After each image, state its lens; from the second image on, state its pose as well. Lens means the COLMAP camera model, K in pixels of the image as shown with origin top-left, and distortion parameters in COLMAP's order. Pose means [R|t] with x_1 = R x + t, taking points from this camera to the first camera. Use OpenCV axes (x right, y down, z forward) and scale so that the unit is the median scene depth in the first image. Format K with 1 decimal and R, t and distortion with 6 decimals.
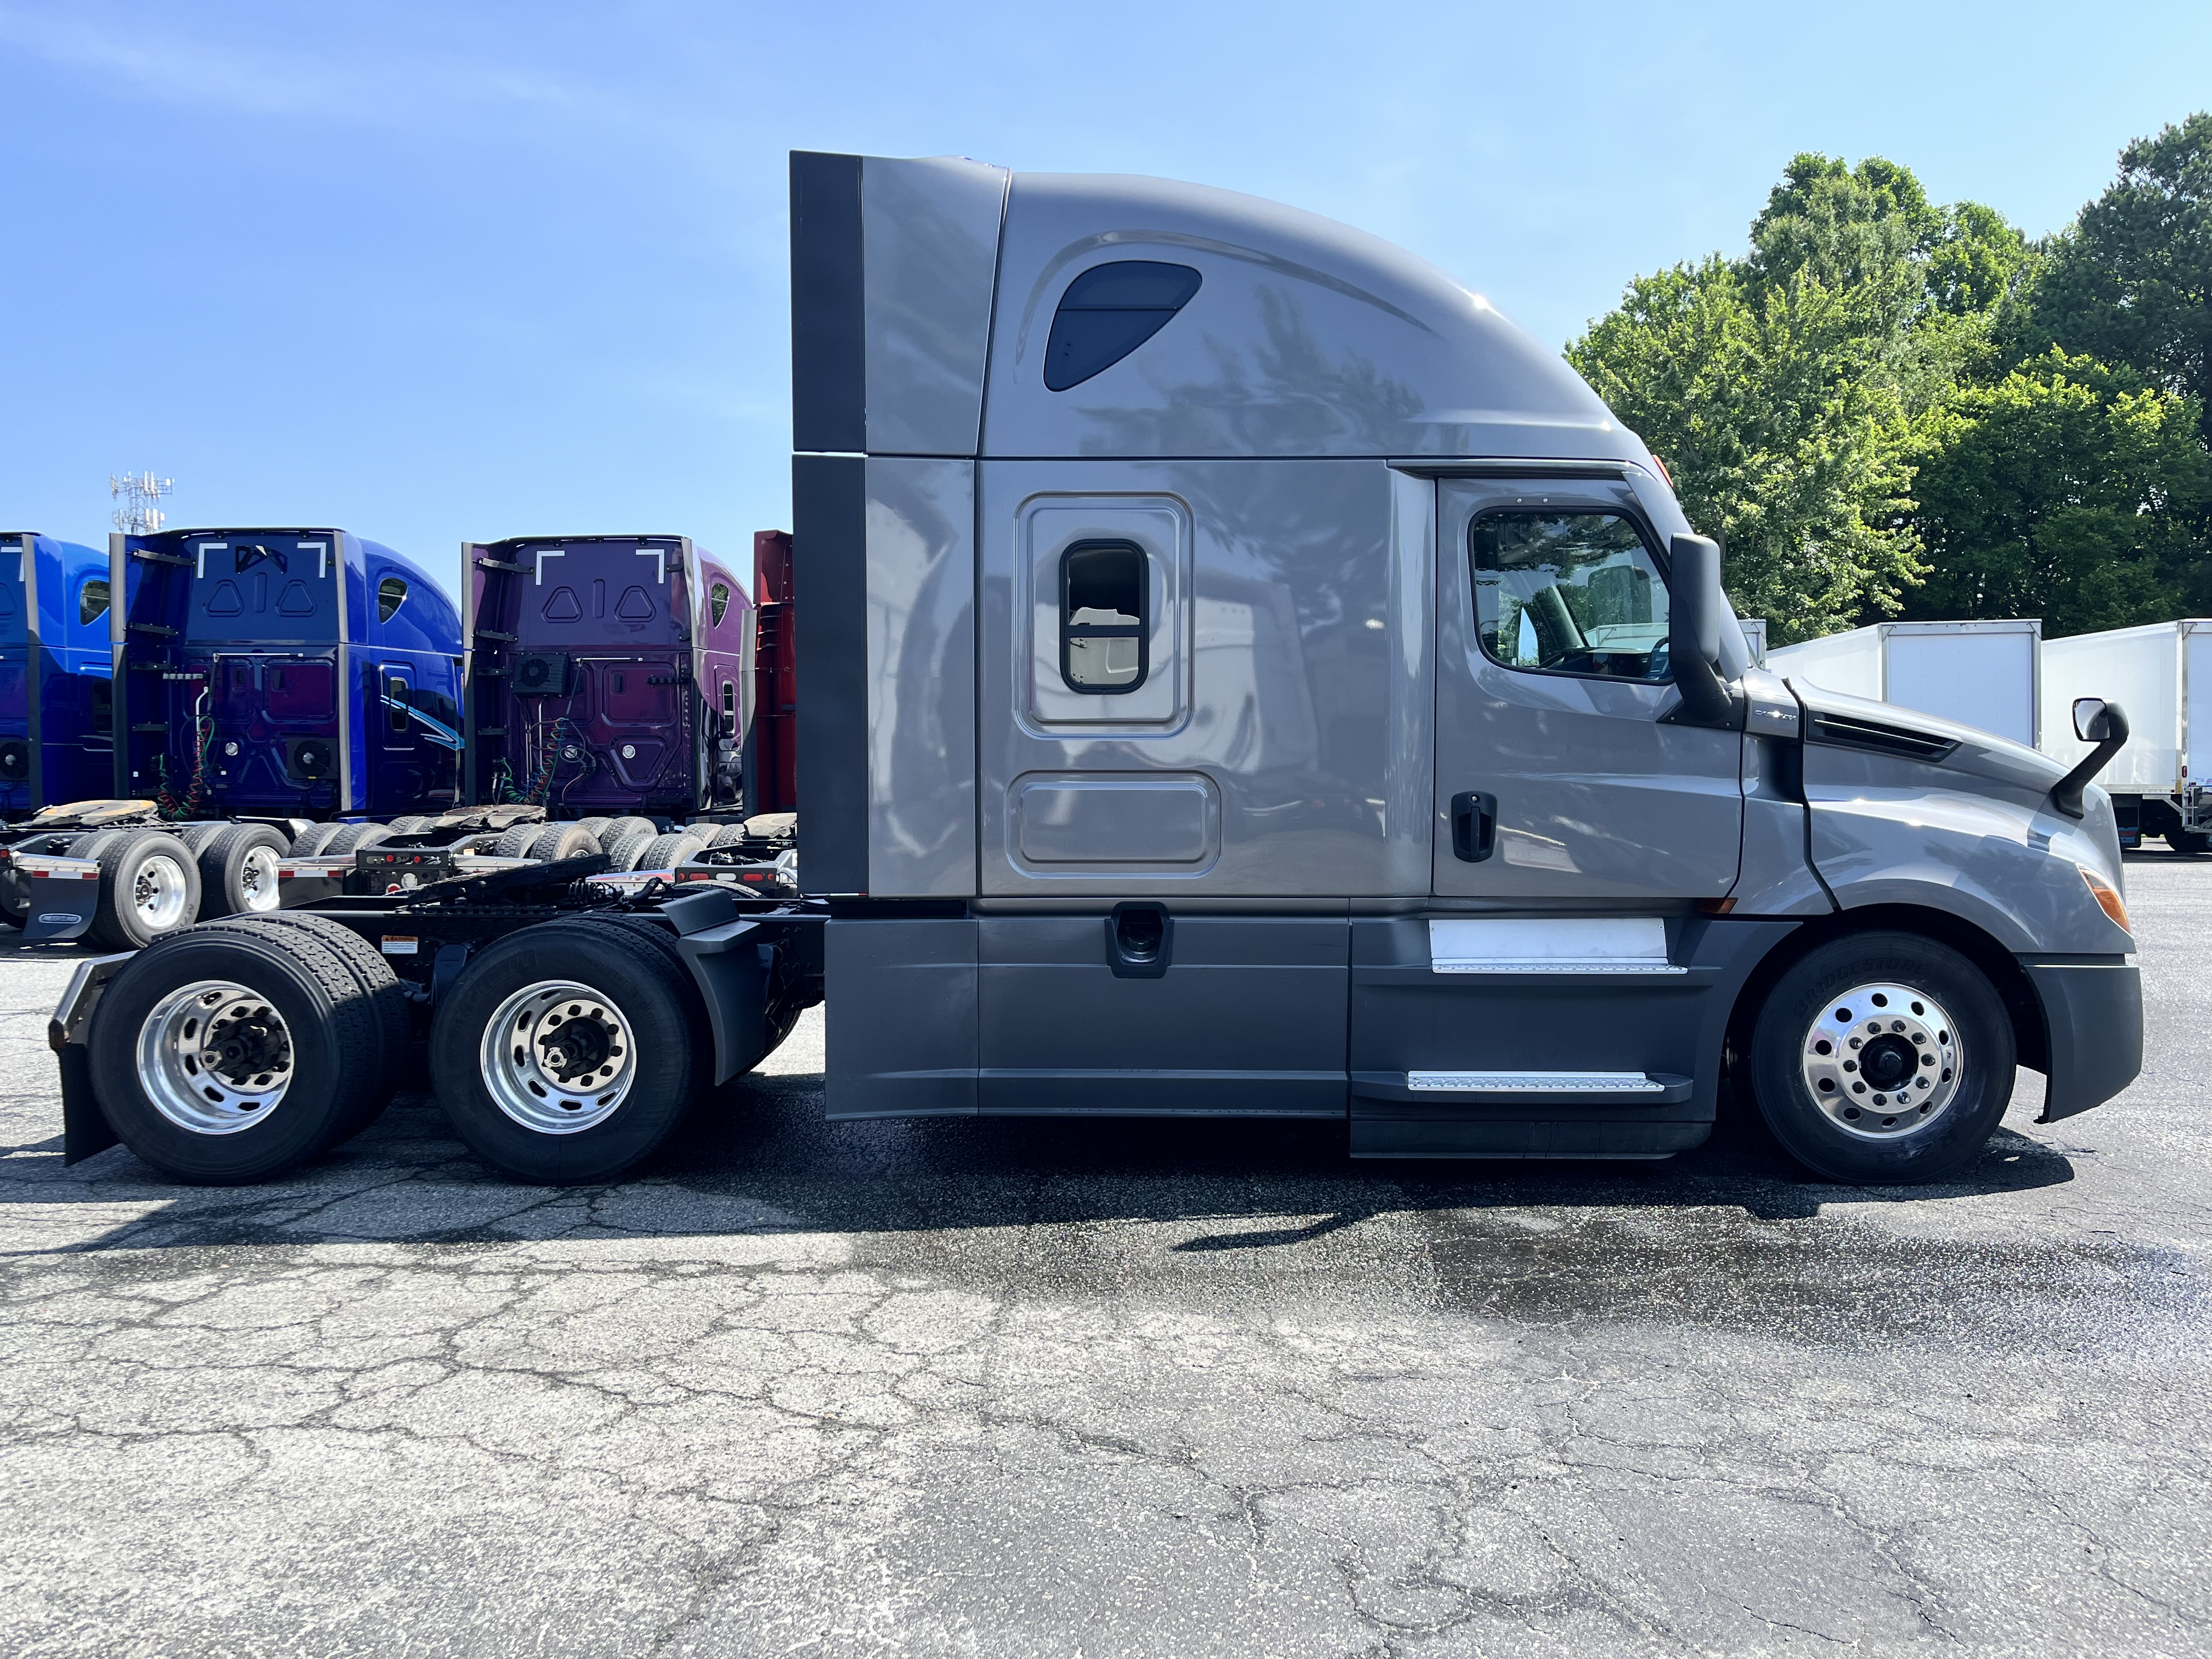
lens RADIAL K [[1721.7, 0, 1106.0], [0, 1721.7, 829.5], [0, 0, 1]] dist [0.067574, -0.099416]
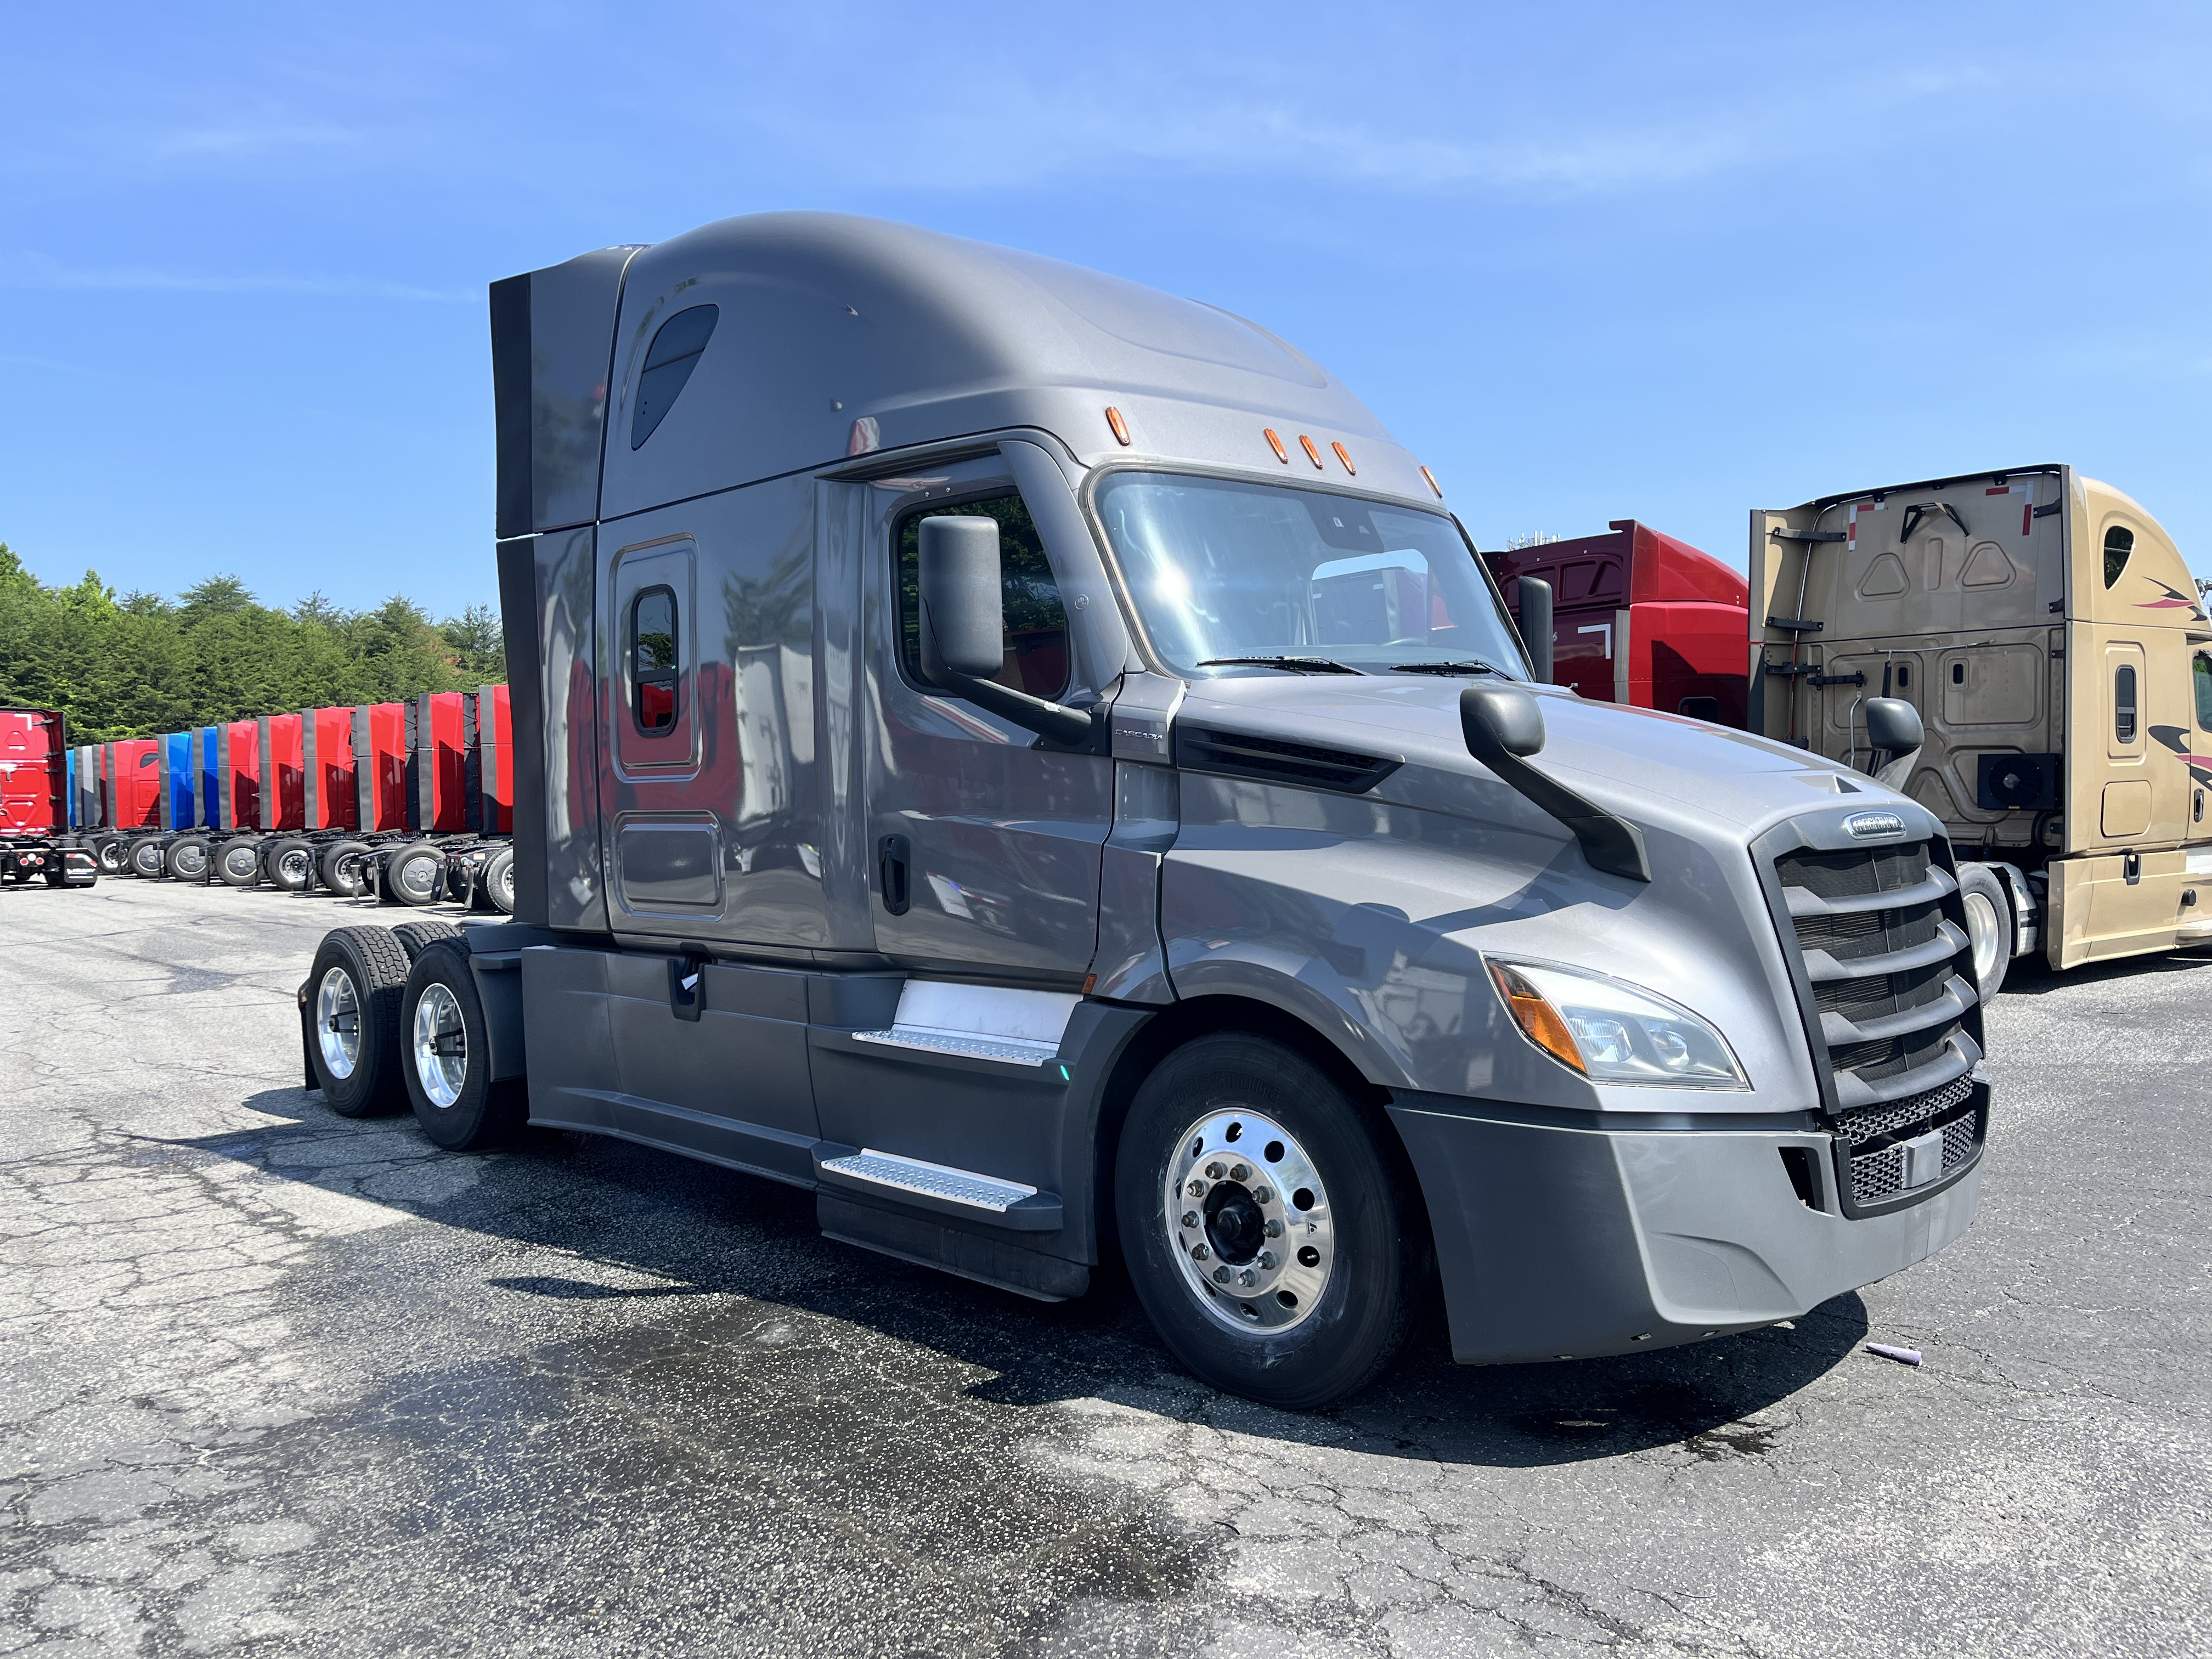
lens RADIAL K [[1721.7, 0, 1106.0], [0, 1721.7, 829.5], [0, 0, 1]] dist [0.067574, -0.099416]
pose [[0.696143, 0.001955, -0.717901, 0.917630], [-0.009393, 0.999936, -0.006385, -0.020060], [0.717842, 0.011188, 0.696116, 0.477581]]
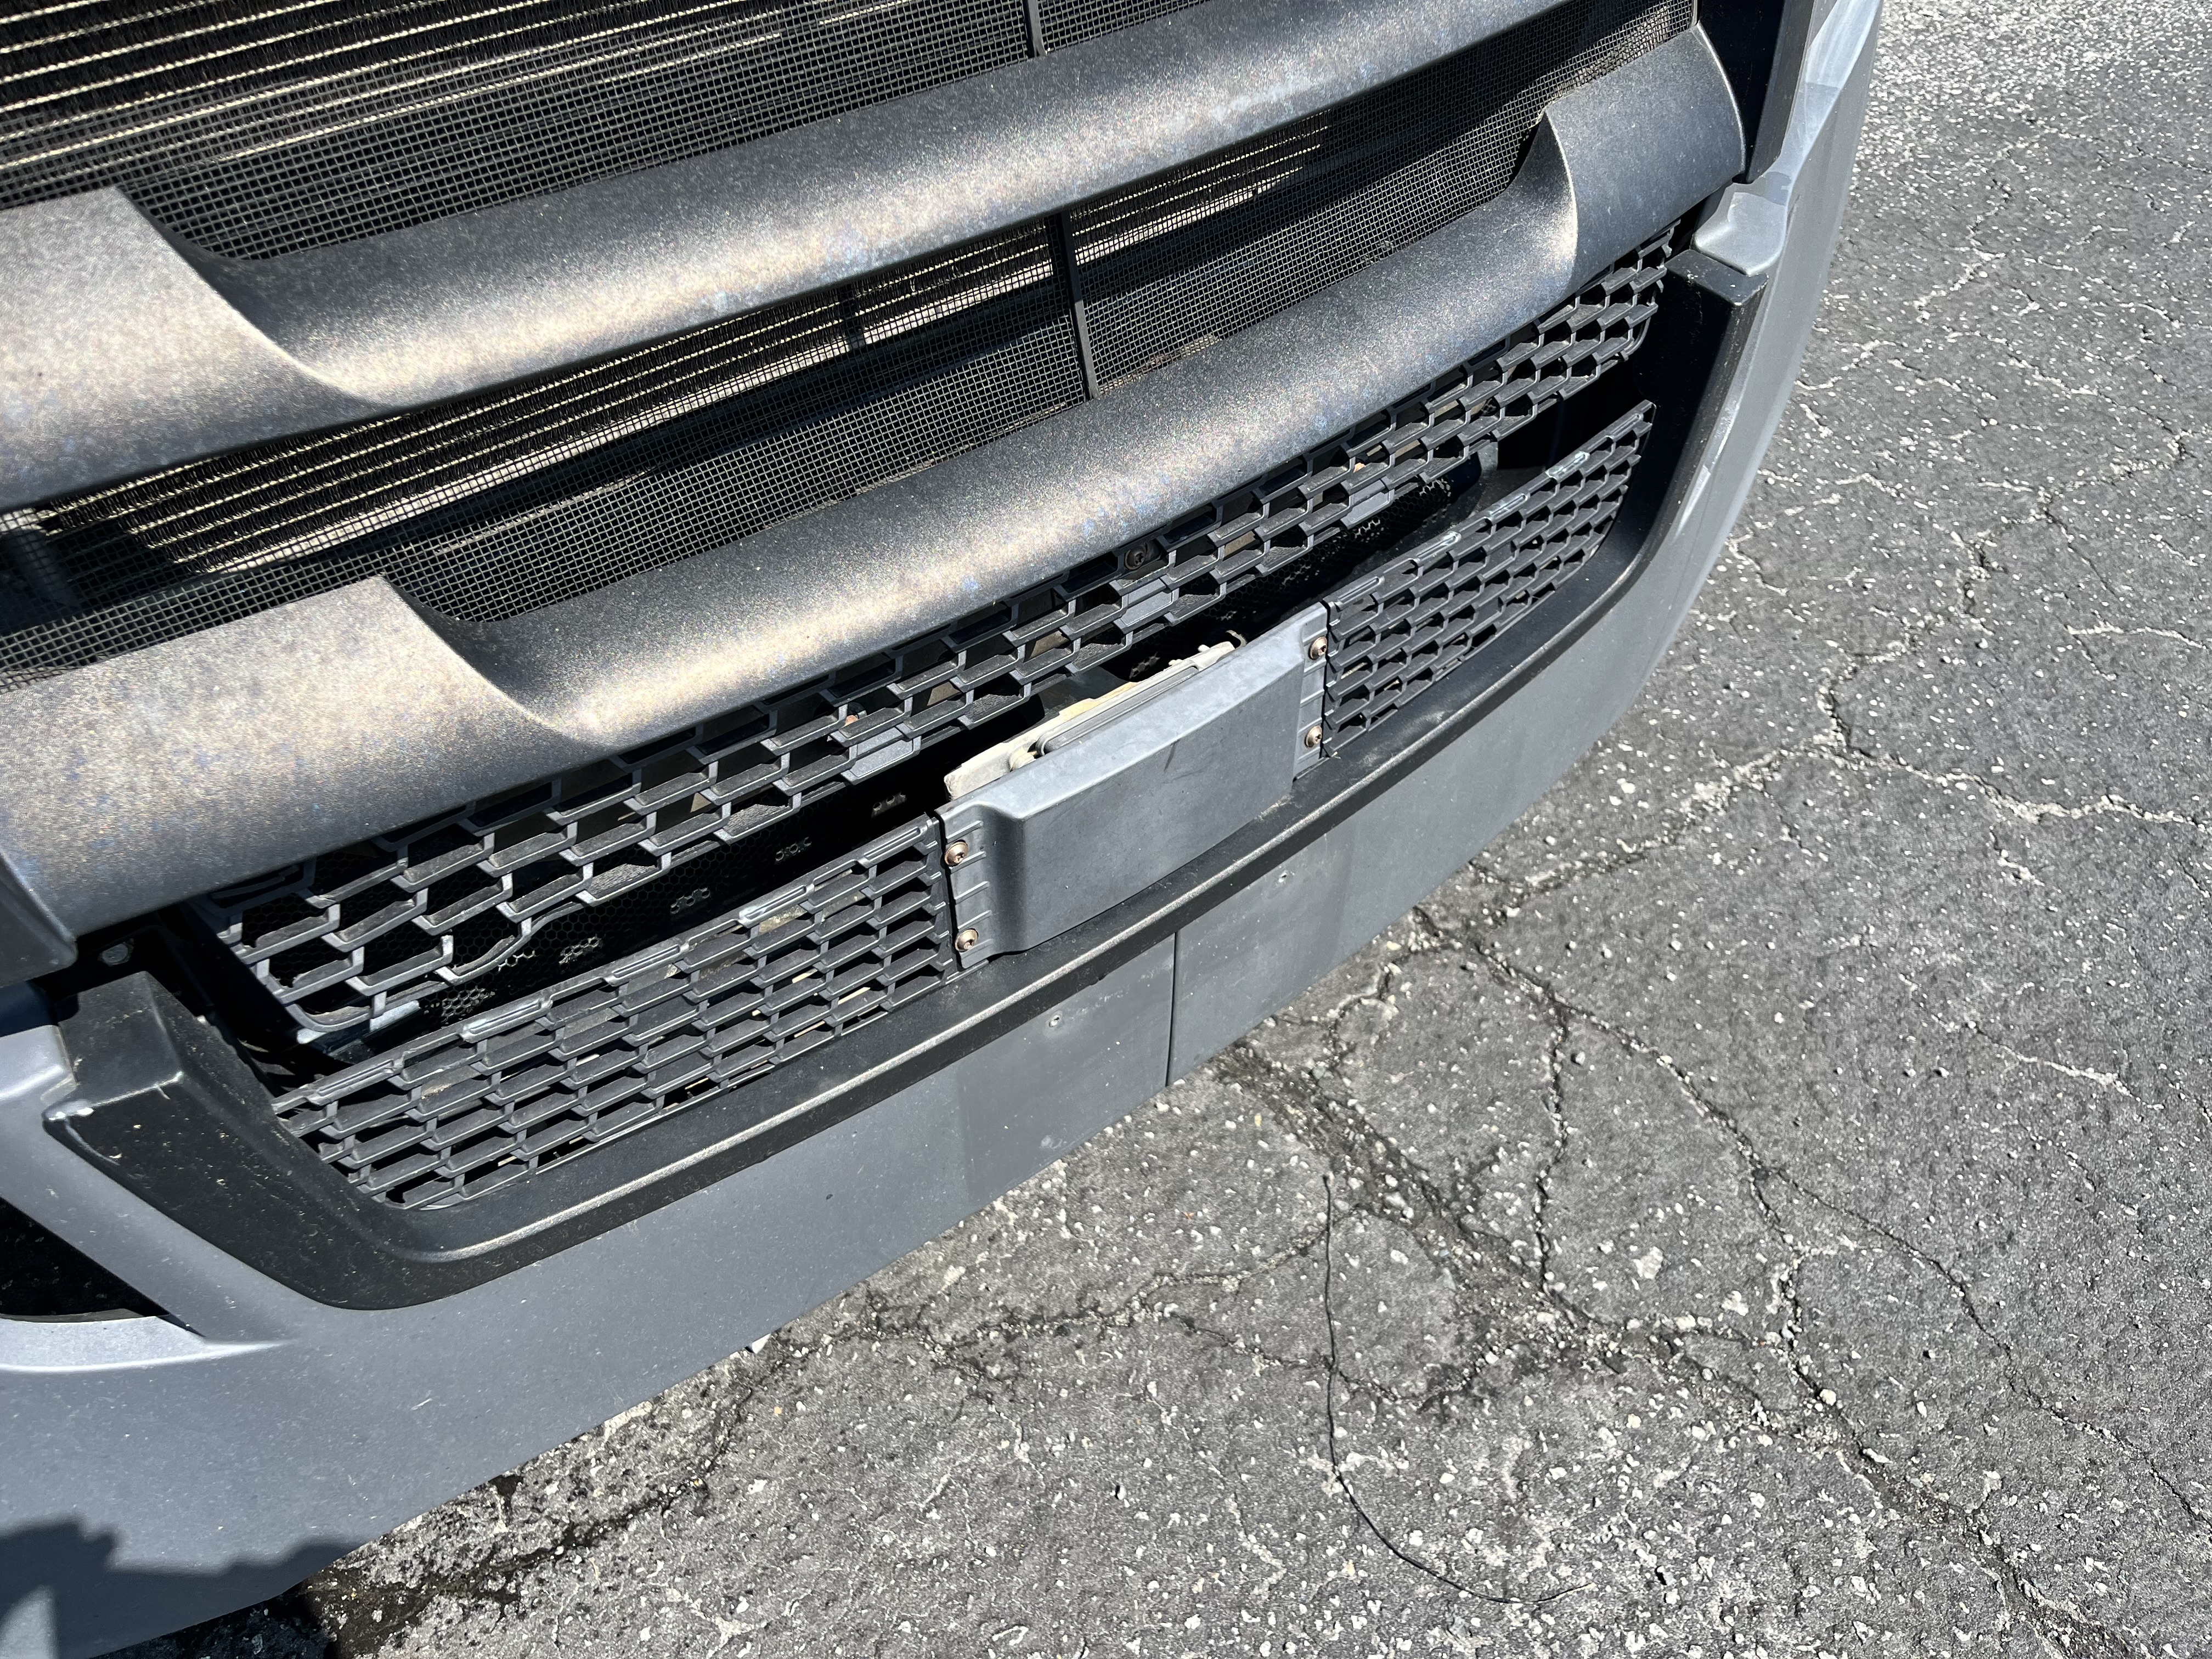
lens RADIAL K [[1648.7, 0, 1106.0], [0, 1648.7, 829.5], [0, 0, 1]] dist [0.077600, -0.079206]
pose [[0.611603, 0.506927, -0.607426, 0.733166], [0.009905, 0.762796, 0.646564, 0.013873], [0.791103, -0.401457, 0.461507, 1.122086]]
